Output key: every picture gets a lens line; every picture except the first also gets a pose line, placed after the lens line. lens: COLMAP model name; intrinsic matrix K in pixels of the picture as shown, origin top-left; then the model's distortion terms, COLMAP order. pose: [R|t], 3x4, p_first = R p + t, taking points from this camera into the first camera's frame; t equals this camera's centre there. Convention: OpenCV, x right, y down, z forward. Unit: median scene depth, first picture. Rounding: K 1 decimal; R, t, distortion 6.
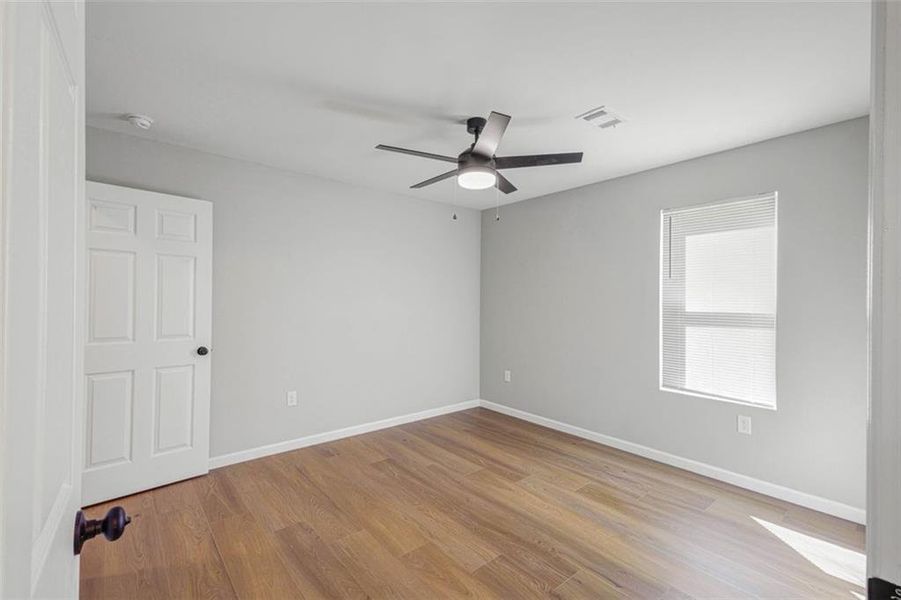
lens RADIAL K [[401.4, 0, 450.5], [0, 401.4, 300.0], [0, 0, 1]] dist [-0.001228, -0.000142]
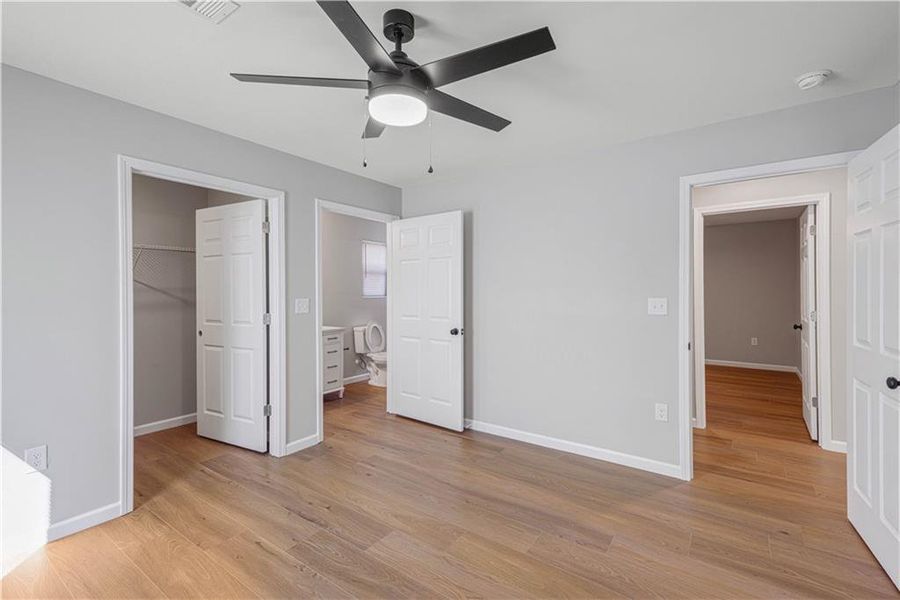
lens RADIAL K [[401.0, 0, 450.0], [0, 401.0, 300.0], [0, 0, 1]] dist [-0.001228, -0.000142]
pose [[-0.968121, -0.004850, -0.250437, 0.167462], [-0.008551, 0.999870, 0.013695, 0.026398], [0.250338, 0.015400, -0.968036, 1.924738]]
